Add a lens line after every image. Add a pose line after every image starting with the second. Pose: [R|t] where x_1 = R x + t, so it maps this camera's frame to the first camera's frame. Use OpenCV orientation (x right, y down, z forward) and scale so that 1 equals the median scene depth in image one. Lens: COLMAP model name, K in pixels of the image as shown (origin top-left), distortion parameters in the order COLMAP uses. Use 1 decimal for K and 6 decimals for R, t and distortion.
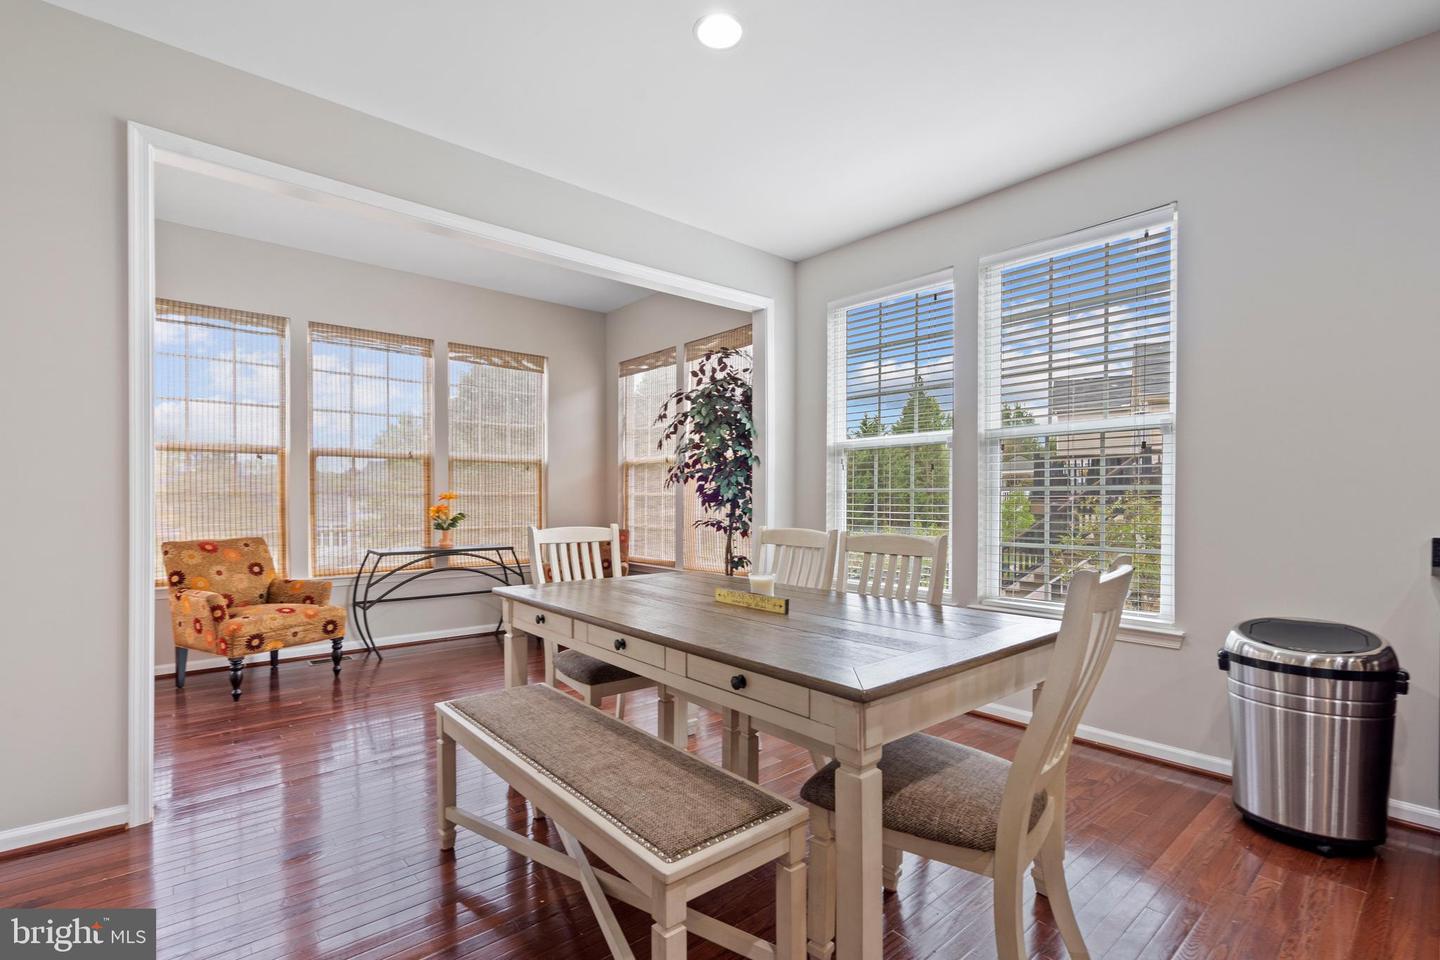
lens RADIAL K [[662.4, 0, 713.4], [0, 662.4, 505.9], [0, 0, 1]] dist [-0.004282, -0.001405]
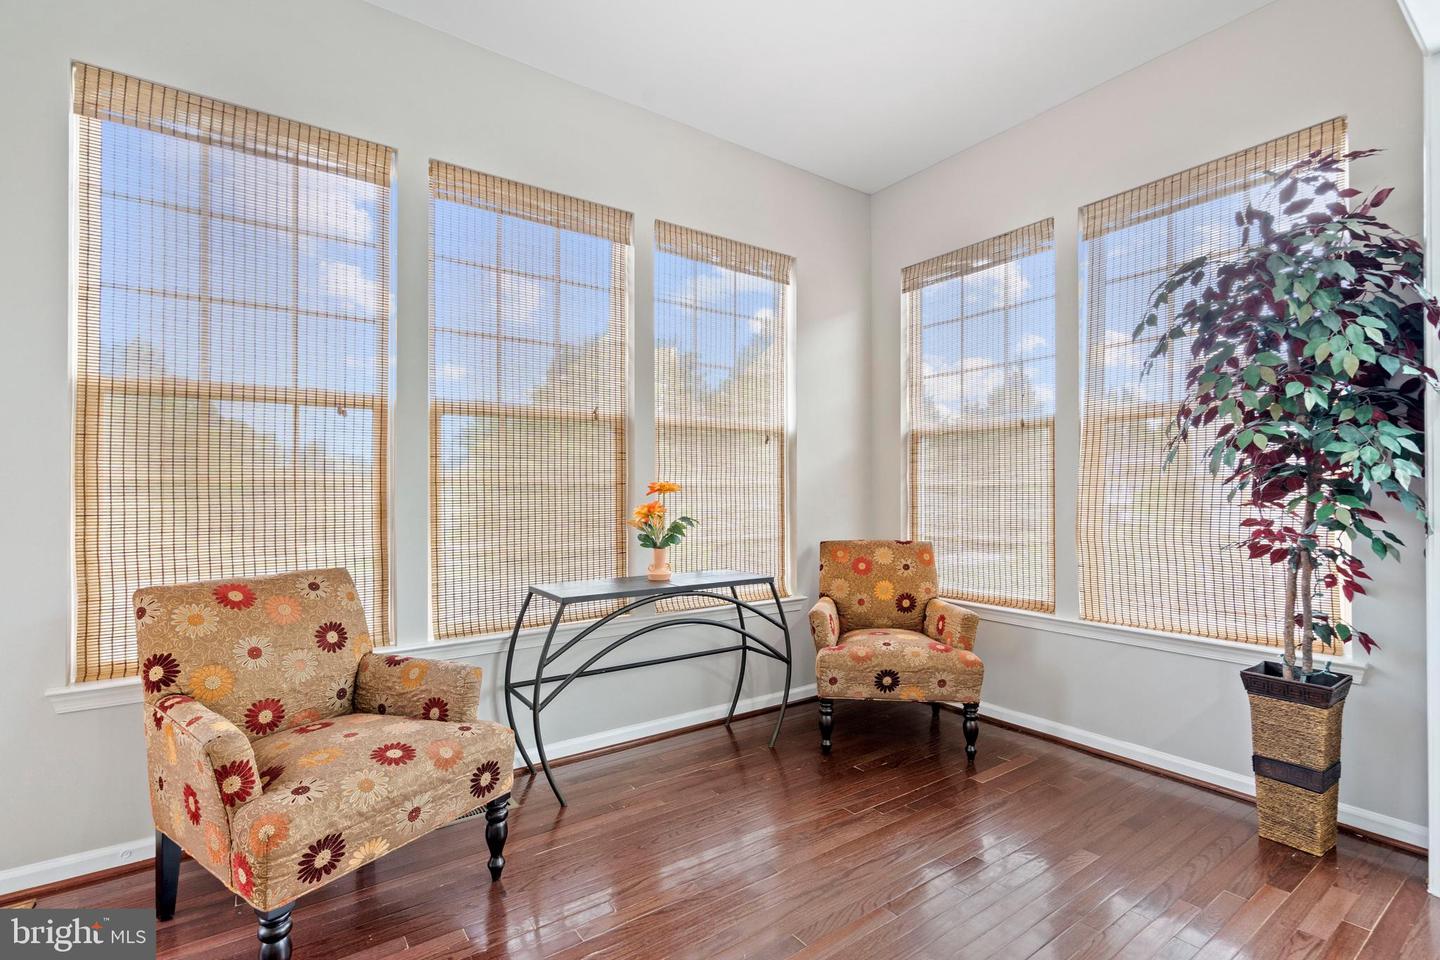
lens RADIAL K [[662.4, 0, 723.1], [0, 662.4, 489.5], [0, 0, 1]] dist [-0.004282, -0.001405]
pose [[0.996095, -0.002231, -0.088265, -0.341448], [0.001184, 0.999928, -0.011916, -0.006699], [0.088285, 0.011765, 0.996026, 0.509152]]
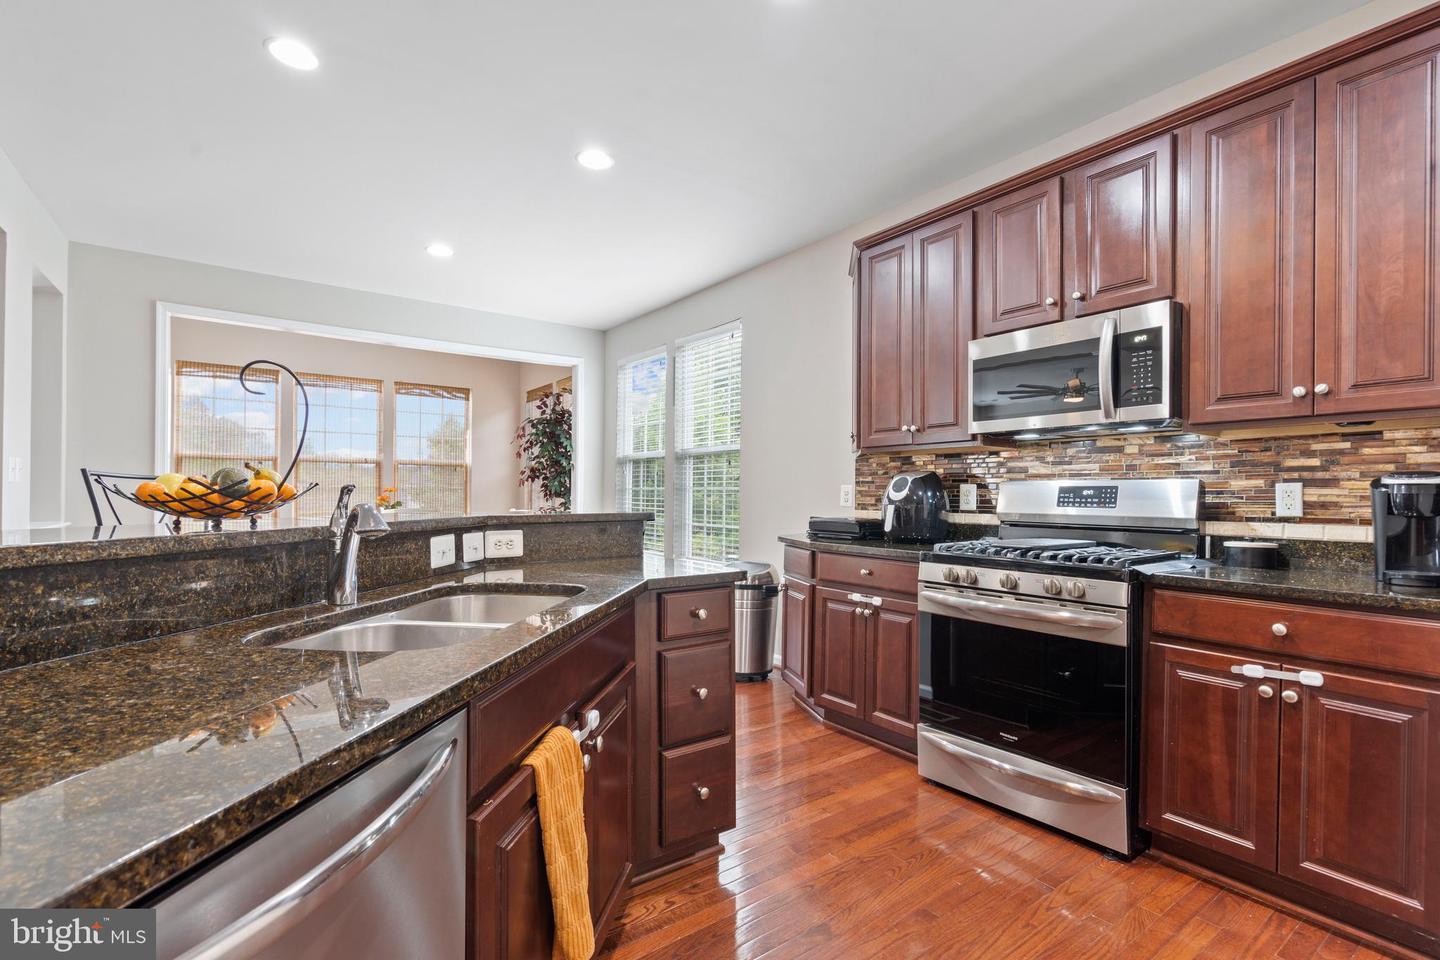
lens RADIAL K [[662.4, 0, 721.4], [0, 662.4, 494.7], [0, 0, 1]] dist [-0.004282, -0.001405]
pose [[0.996903, 0.010677, -0.077912, 0.486971], [-0.011816, 0.999830, -0.014169, 0.009619], [0.077748, 0.015046, 0.996860, -0.424366]]
